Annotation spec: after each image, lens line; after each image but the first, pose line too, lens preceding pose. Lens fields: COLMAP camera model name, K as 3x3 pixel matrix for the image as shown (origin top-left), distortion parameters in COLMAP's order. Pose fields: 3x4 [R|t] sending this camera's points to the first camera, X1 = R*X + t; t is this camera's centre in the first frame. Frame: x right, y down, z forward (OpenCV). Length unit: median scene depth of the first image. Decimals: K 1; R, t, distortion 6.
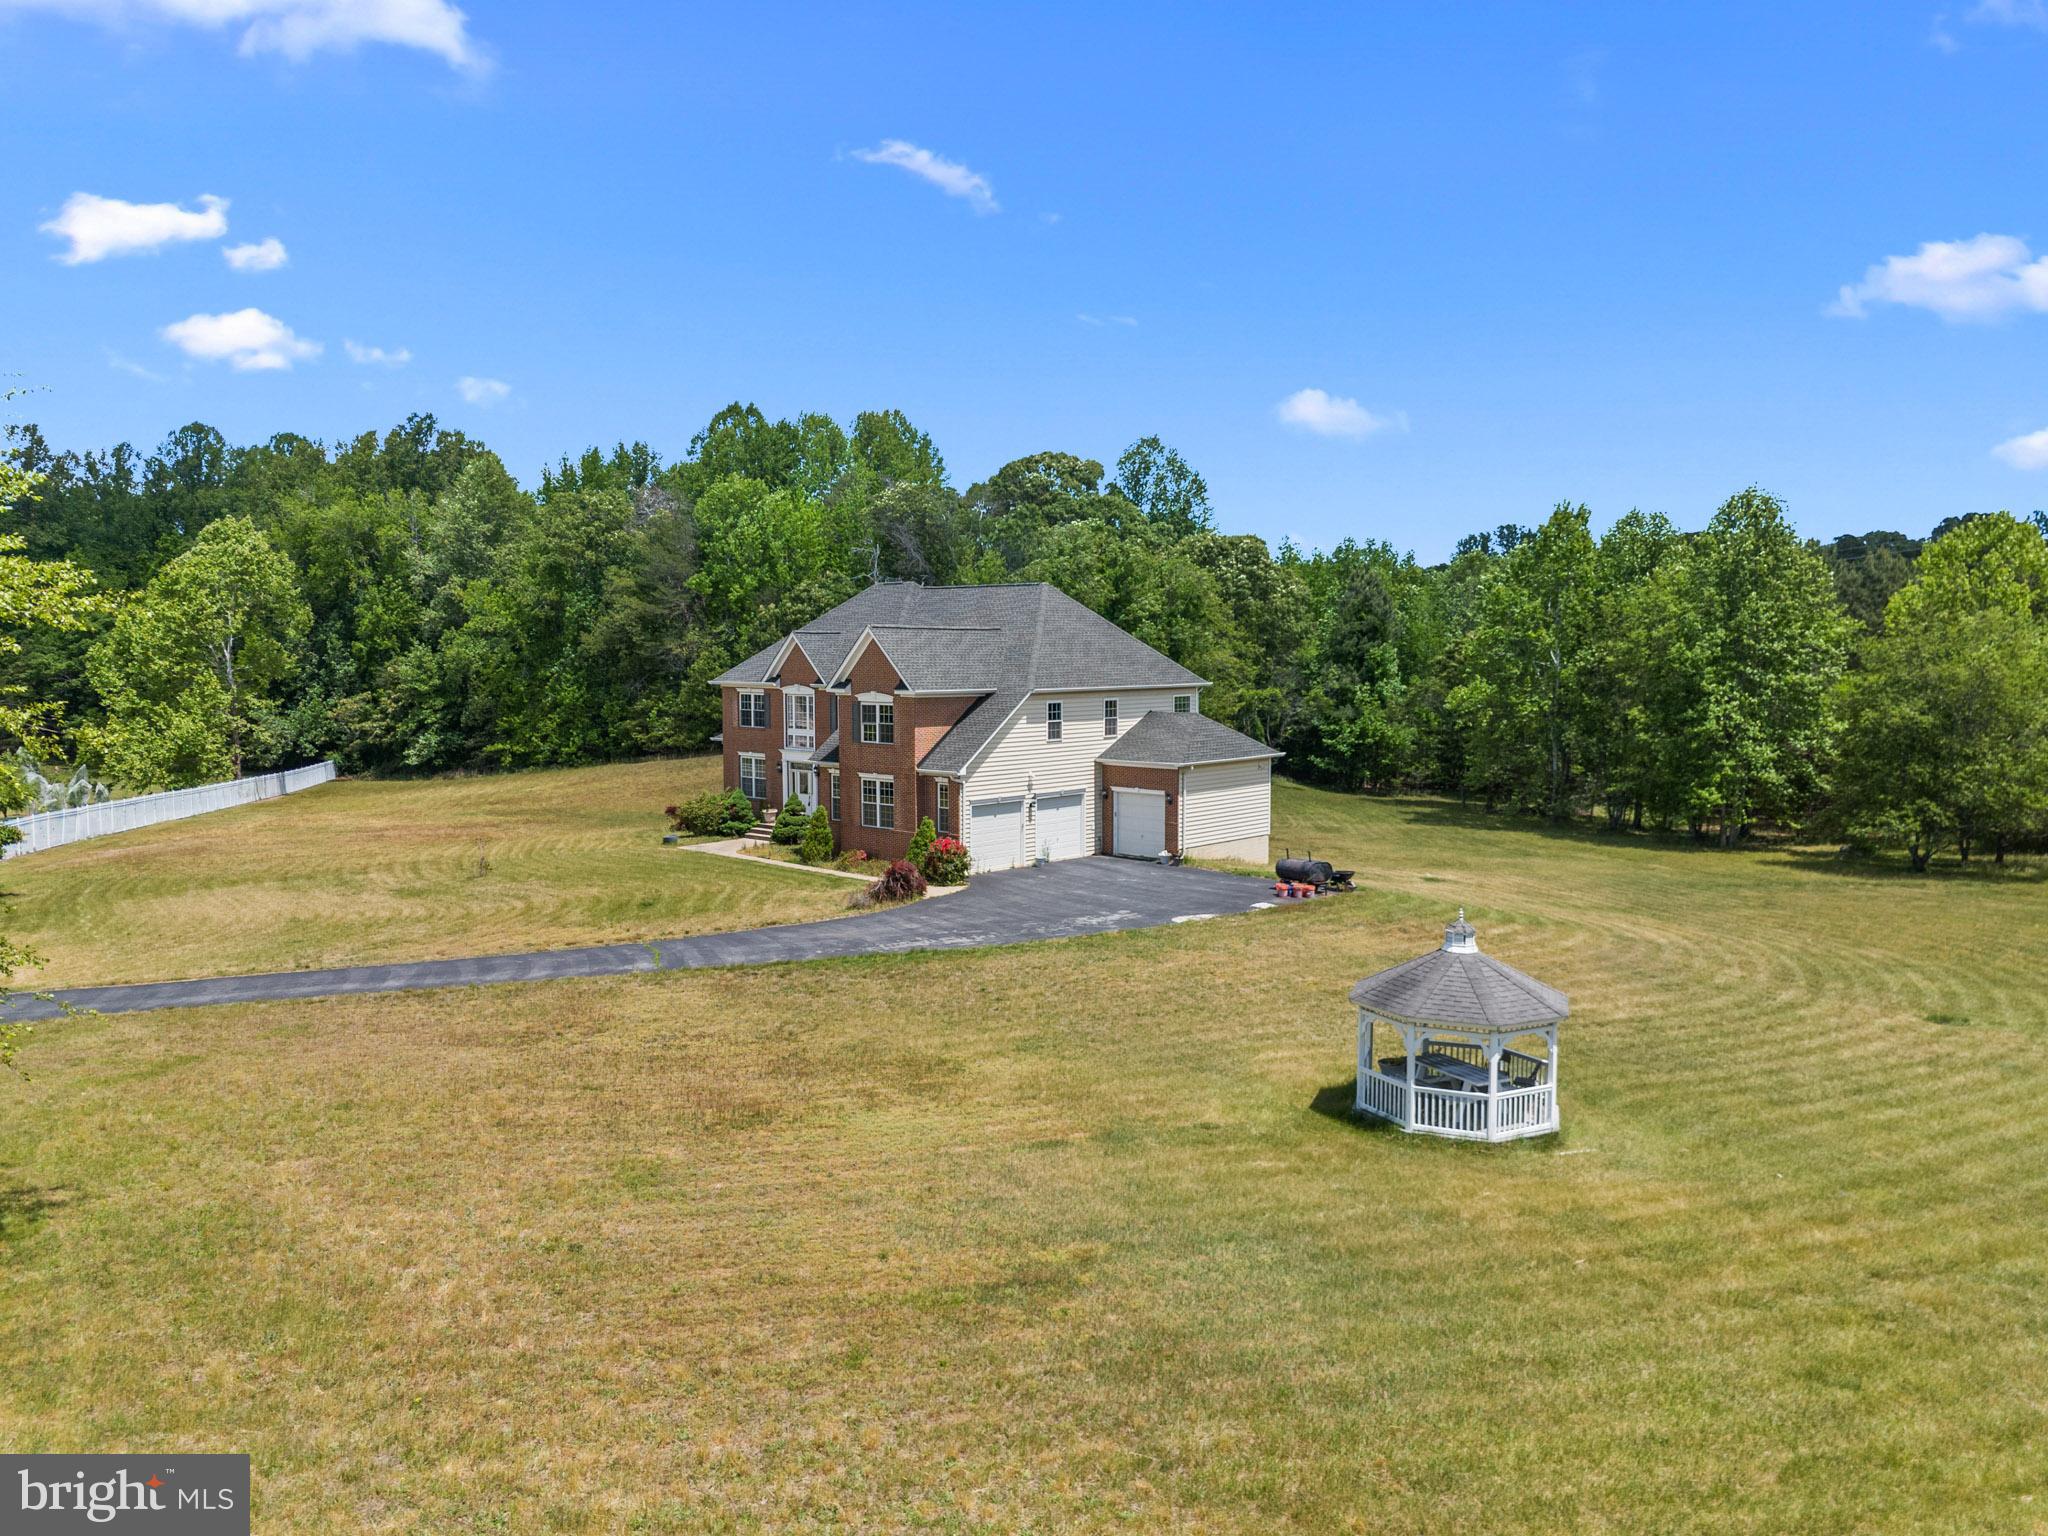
lens RADIAL K [[1517.3, 0, 1020.4], [0, 1517.3, 758.3], [0, 0, 1]] dist [0.085292, -0.099578]
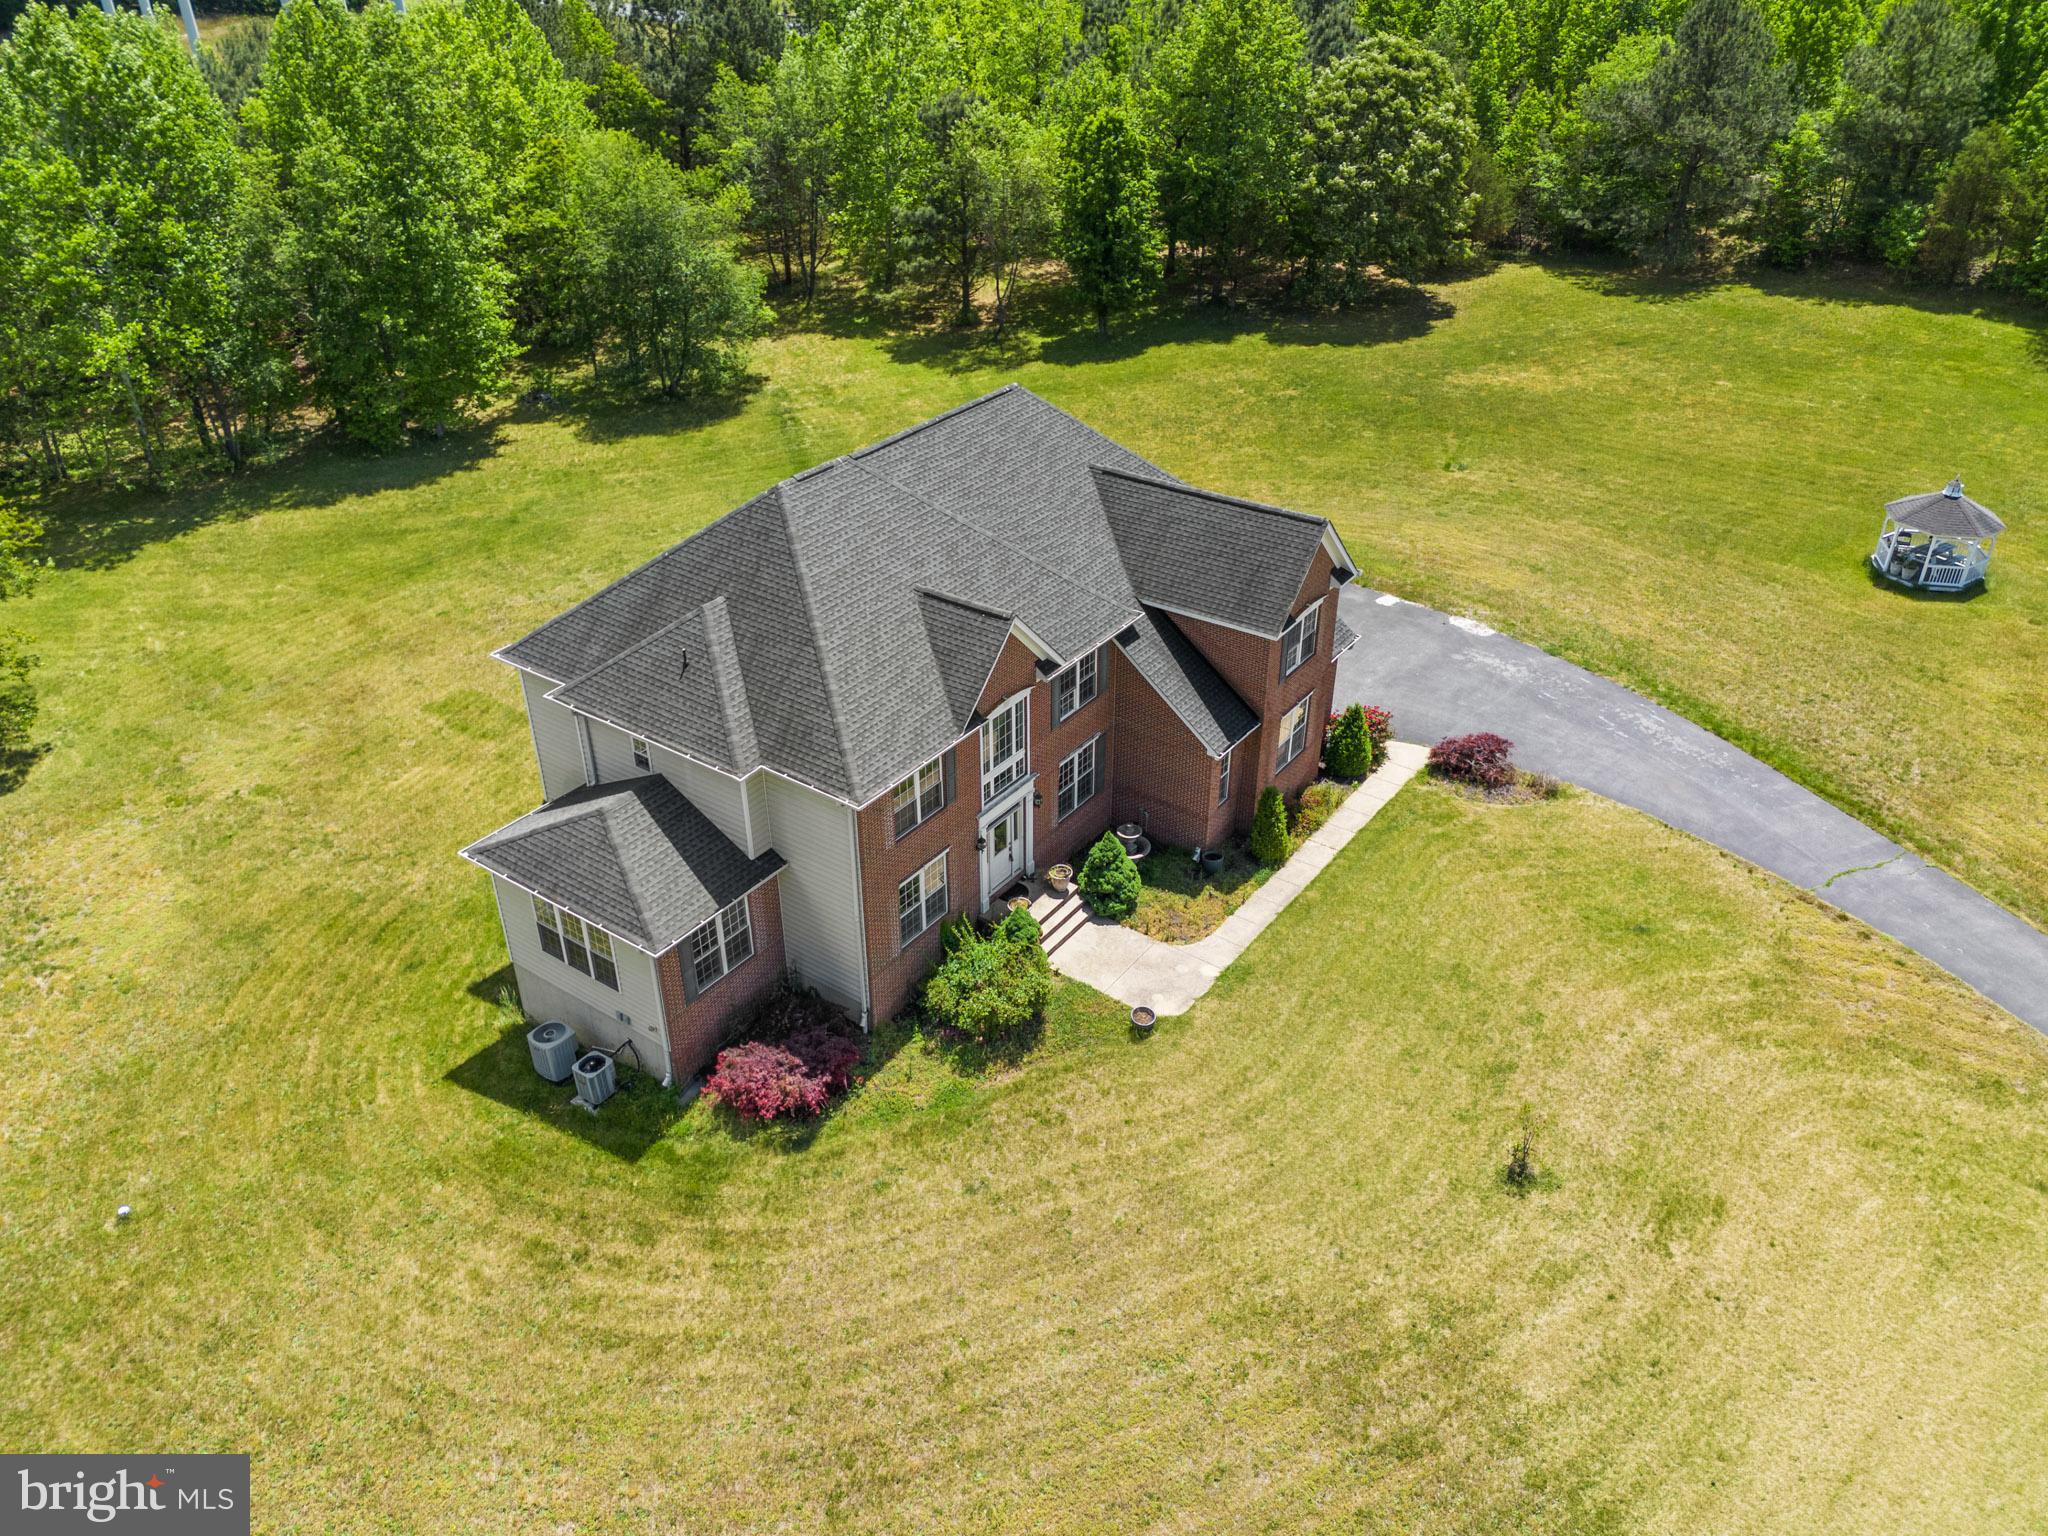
lens RADIAL K [[1509.0, 0, 1027.3], [0, 1509.0, 760.4], [0, 0, 1]] dist [0.079799, -0.080022]
pose [[-0.121442, -0.519320, 0.845907, -0.653941], [0.080237, 0.844289, 0.529847, -0.335609], [-0.989350, 0.132219, -0.060864, 1.058585]]
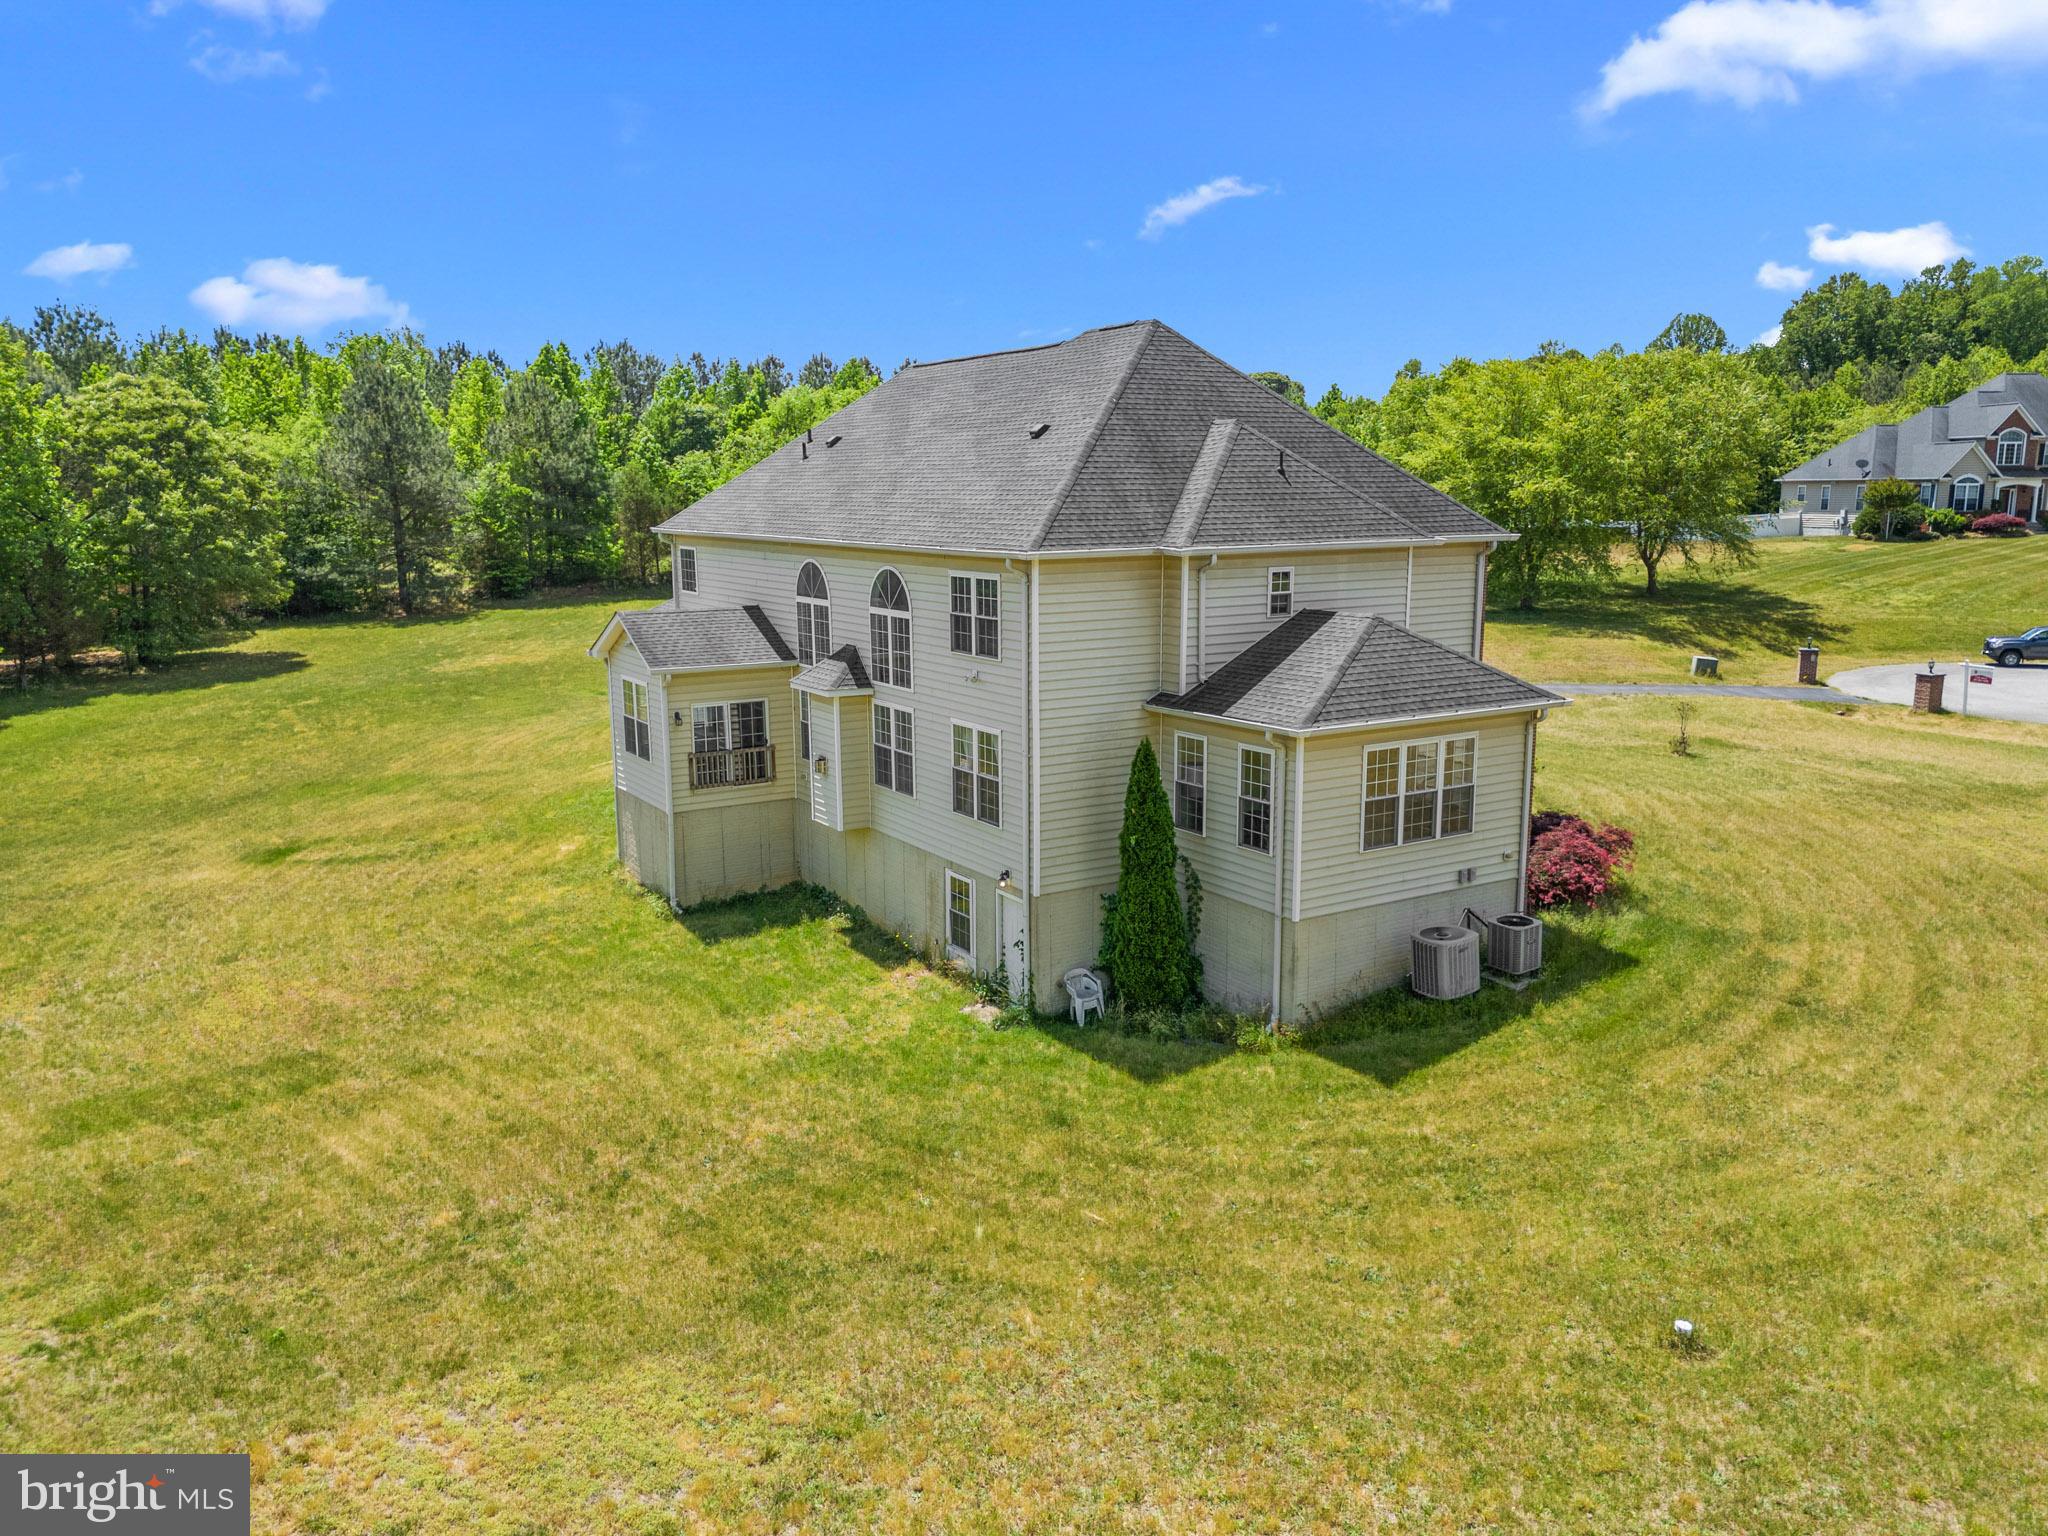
lens RADIAL K [[1506.7, 0, 1028.3], [0, 1506.7, 772.2], [0, 0, 1]] dist [0.080869, -0.082332]
pose [[-0.965634, -0.042038, 0.256485, -0.197264], [0.026270, 0.965993, 0.257231, -0.112837], [-0.258576, 0.255128, -0.931691, 1.618317]]
